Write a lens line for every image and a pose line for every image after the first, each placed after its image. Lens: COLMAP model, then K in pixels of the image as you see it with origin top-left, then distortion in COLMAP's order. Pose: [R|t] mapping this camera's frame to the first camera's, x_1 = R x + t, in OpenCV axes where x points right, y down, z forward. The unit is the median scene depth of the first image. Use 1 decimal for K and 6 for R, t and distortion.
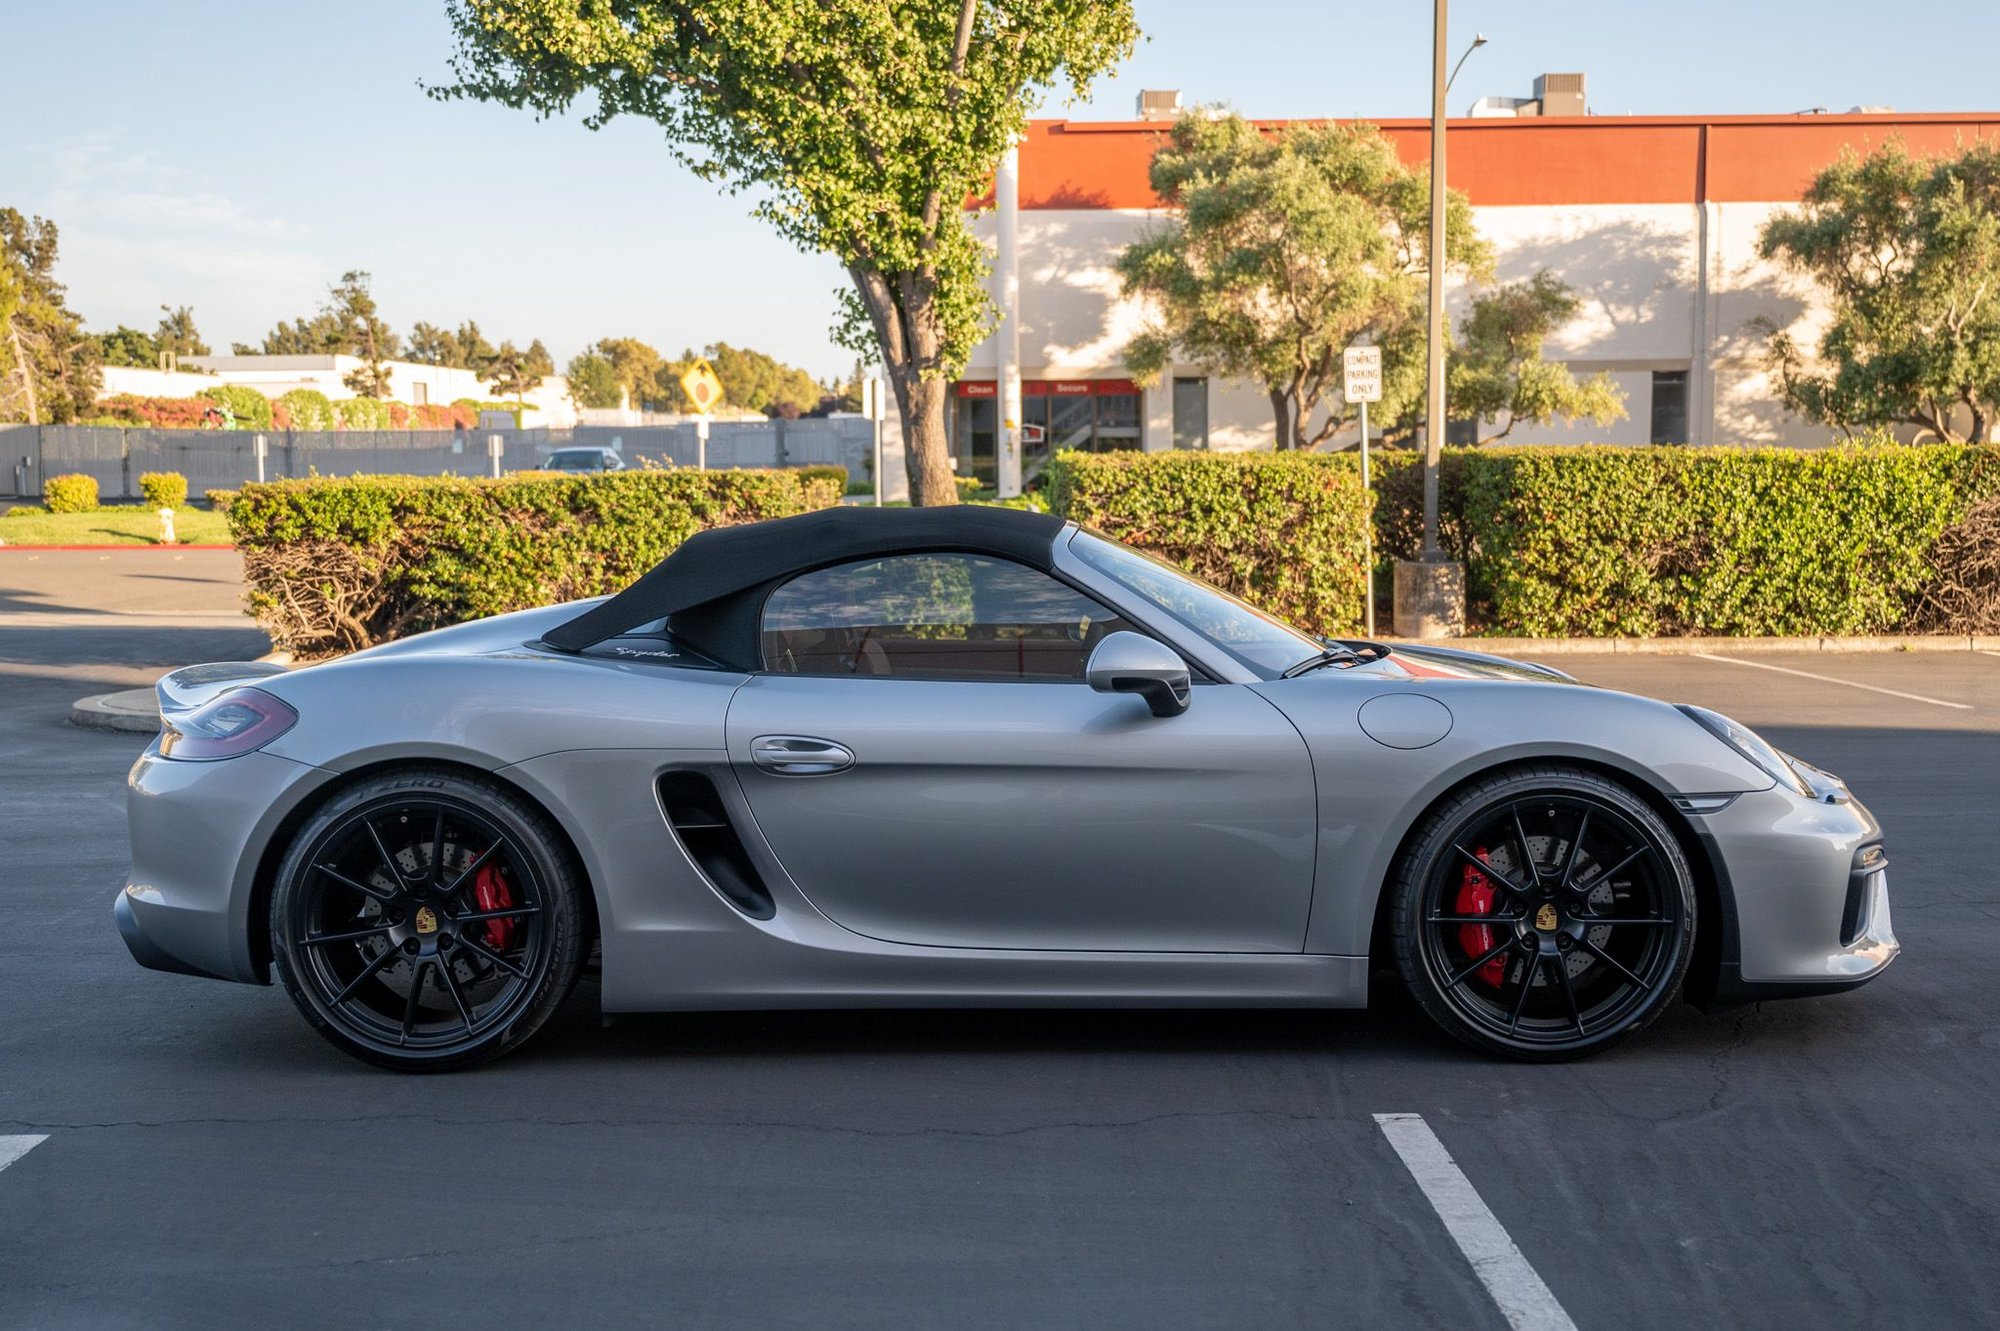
lens RADIAL K [[1973.5, 0, 1034.5], [0, 1973.5, 664.8], [0, 0, 1]] dist [-0.003756, 0.013815]
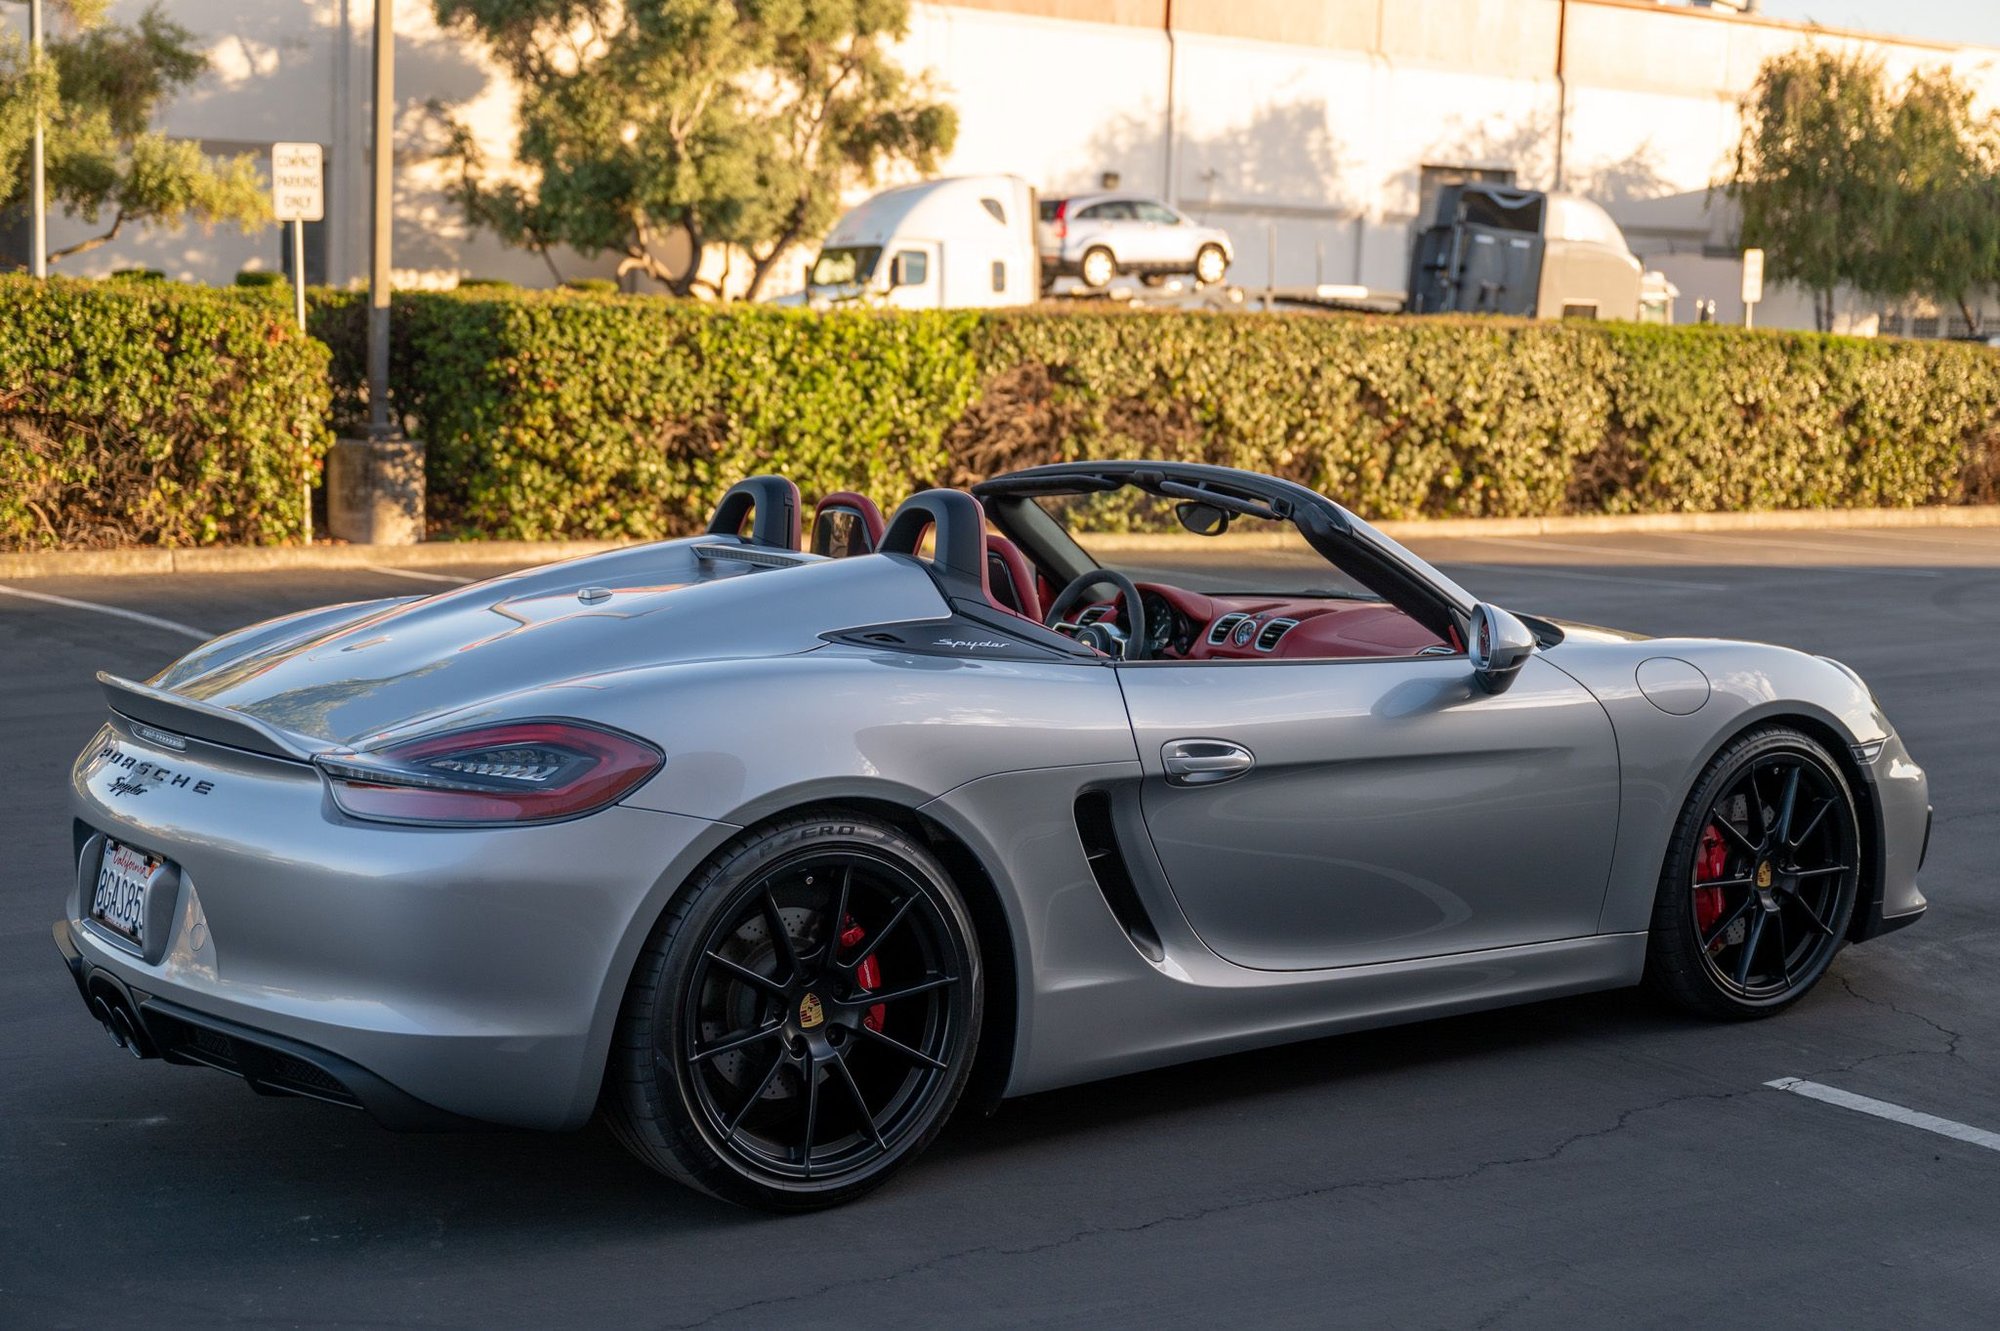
lens RADIAL K [[2702.0, 0, 1067.6], [0, 2702.0, 665.8], [0, 0, 1]] dist [0.007278, -0.002098]
pose [[0.800012, -0.042563, 0.598472, -0.213133], [0.016800, 0.998679, 0.048567, -0.012903], [-0.599749, -0.028800, 0.799670, 0.029020]]
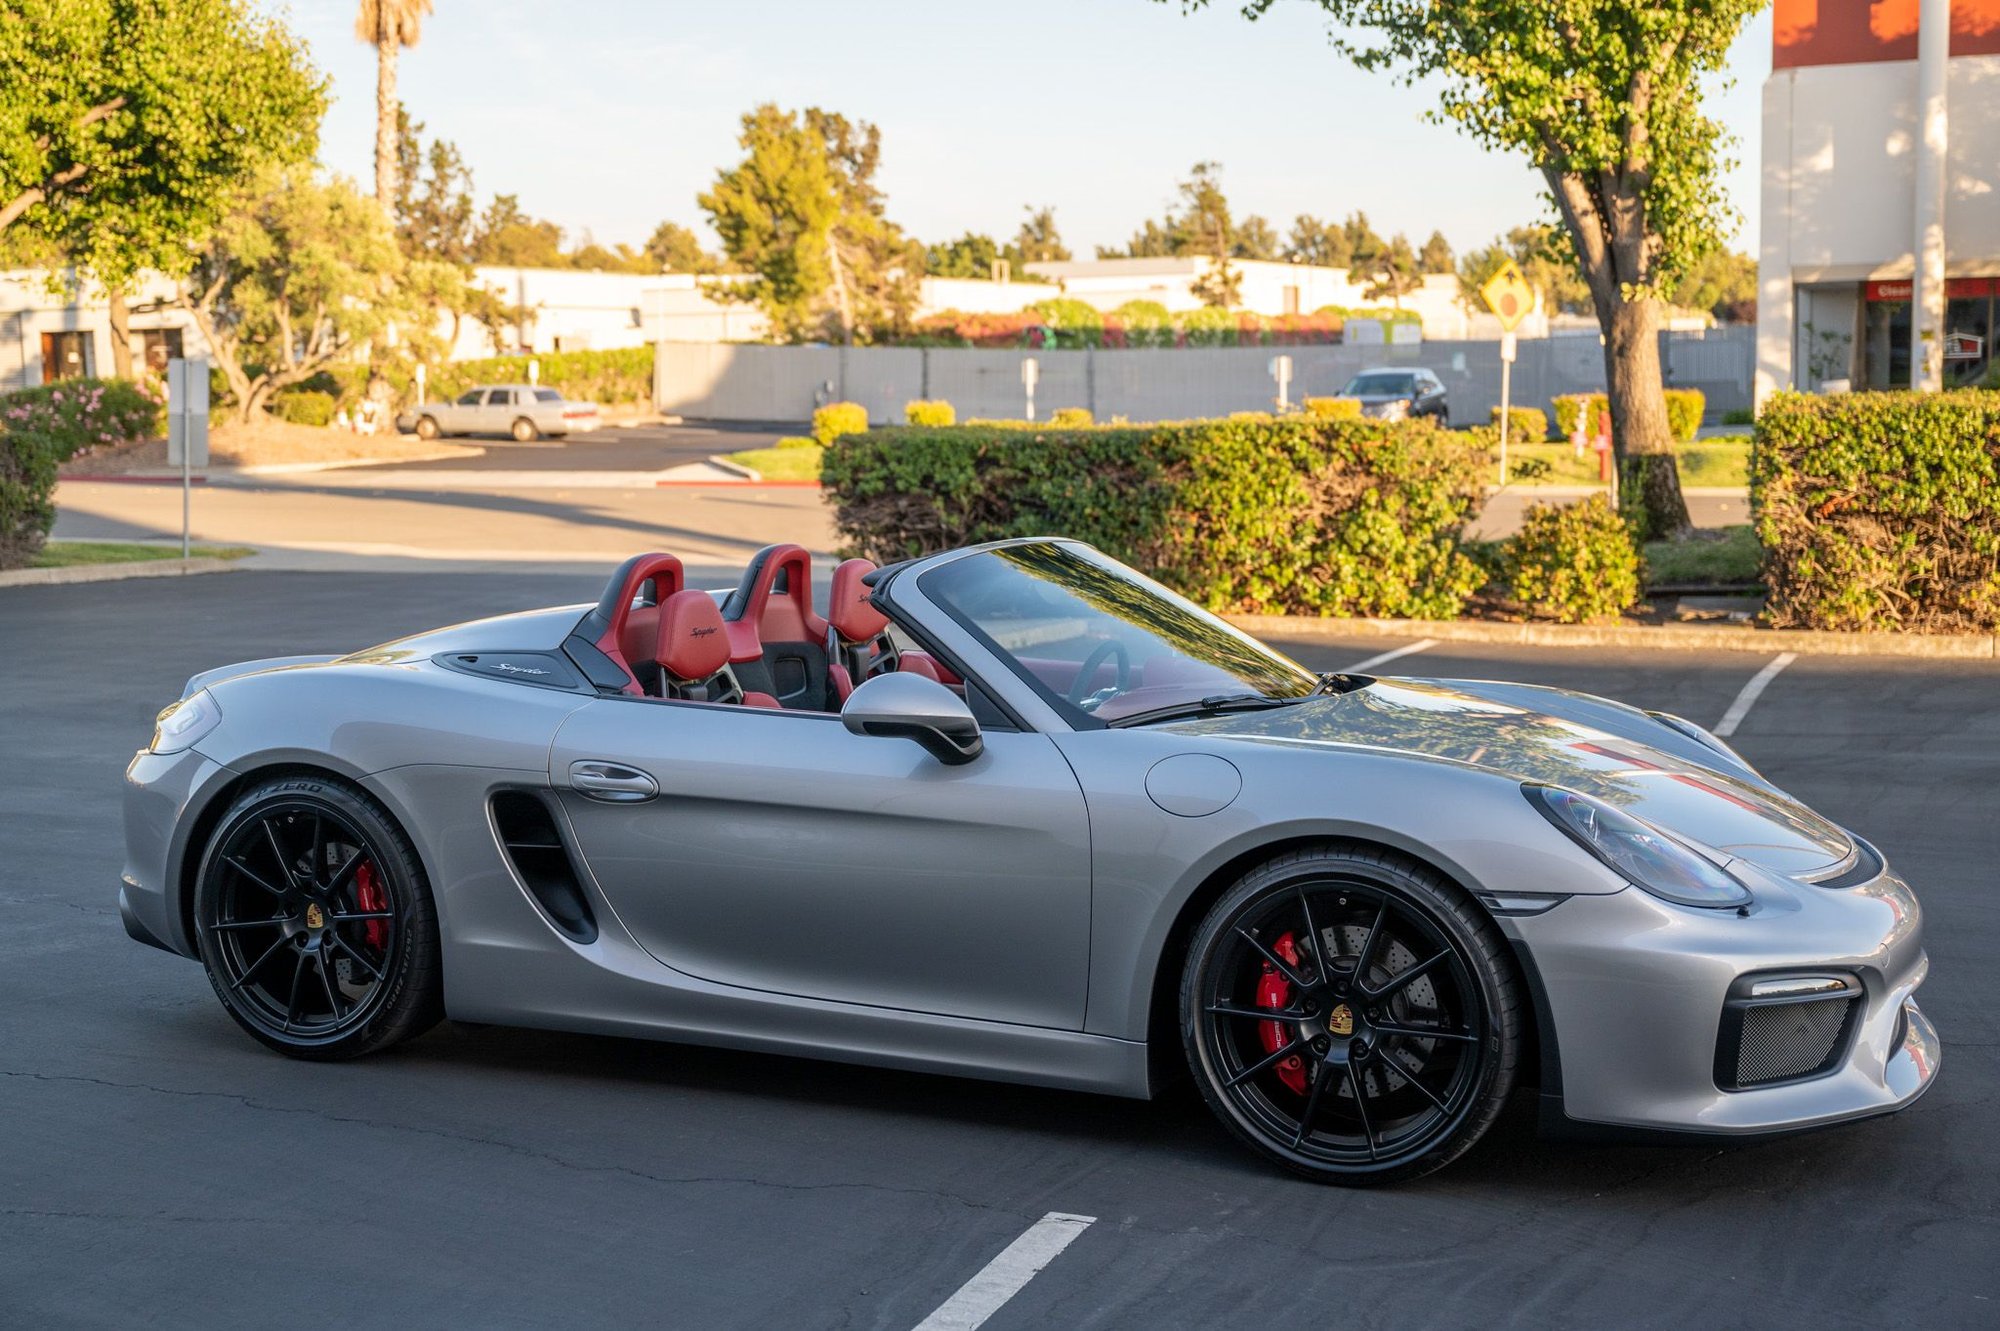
lens RADIAL K [[2396.7, 0, 1051.8], [0, 2396.7, 663.2], [0, 0, 1]] dist [-0.001169, -0.014612]
pose [[0.918471, 0.041264, -0.393329, 0.139314], [-0.034502, 0.999110, 0.024251, -0.012754], [0.393980, -0.008704, 0.919078, -0.005466]]
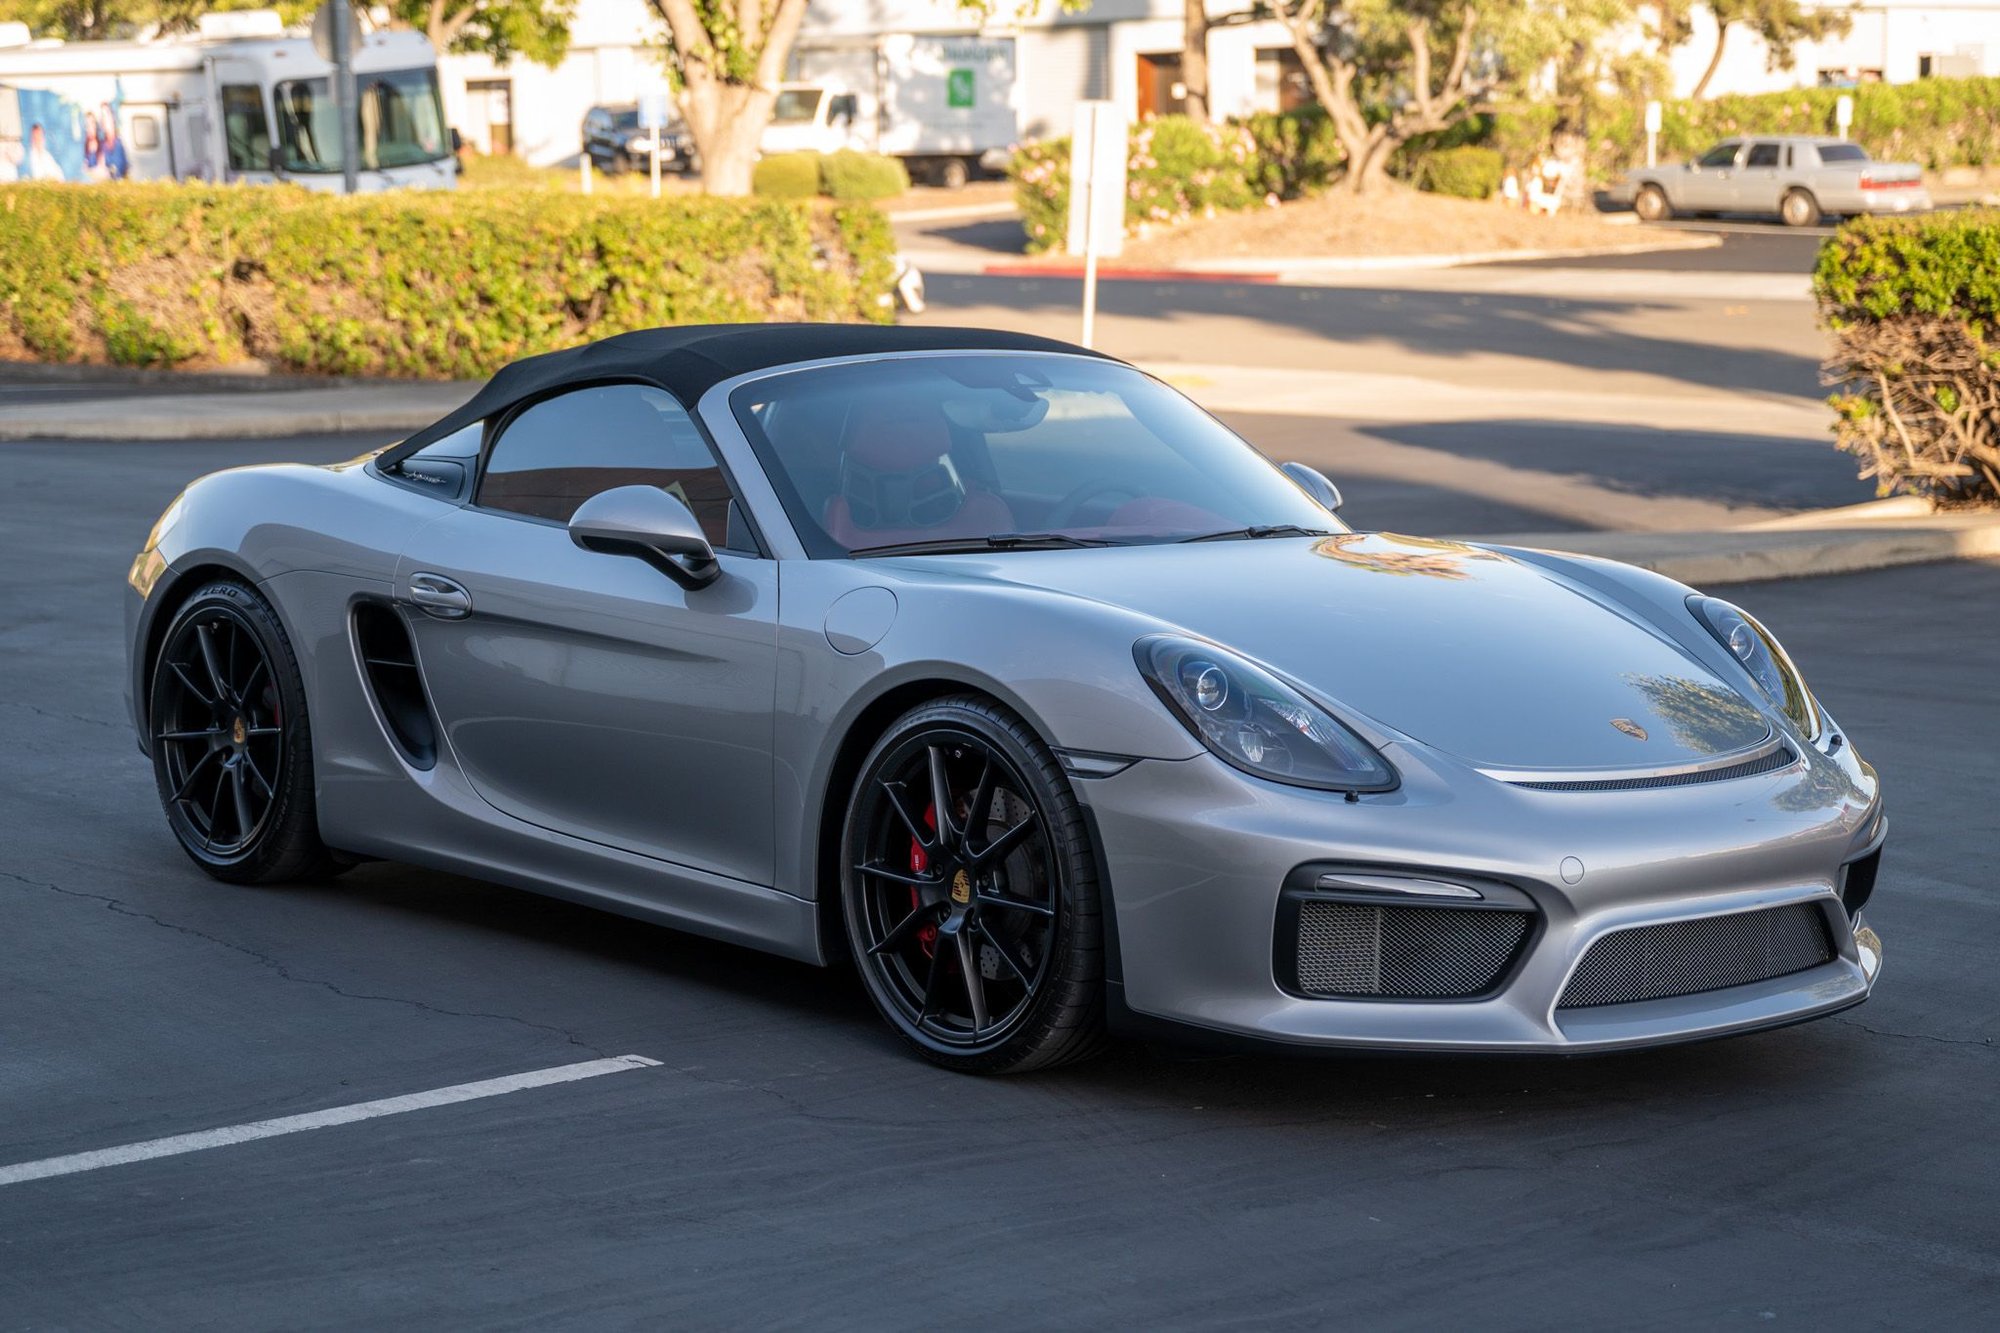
lens RADIAL K [[3971.7, 0, 1071.7], [0, 3971.7, 752.4], [0, 0, 1]] dist [0.023712, 0.011849]
pose [[0.657031, 0.115432, -0.744974, 0.368470], [-0.074602, 0.993313, 0.088116, -0.017010], [0.750163, -0.002319, 0.661249, -0.002741]]
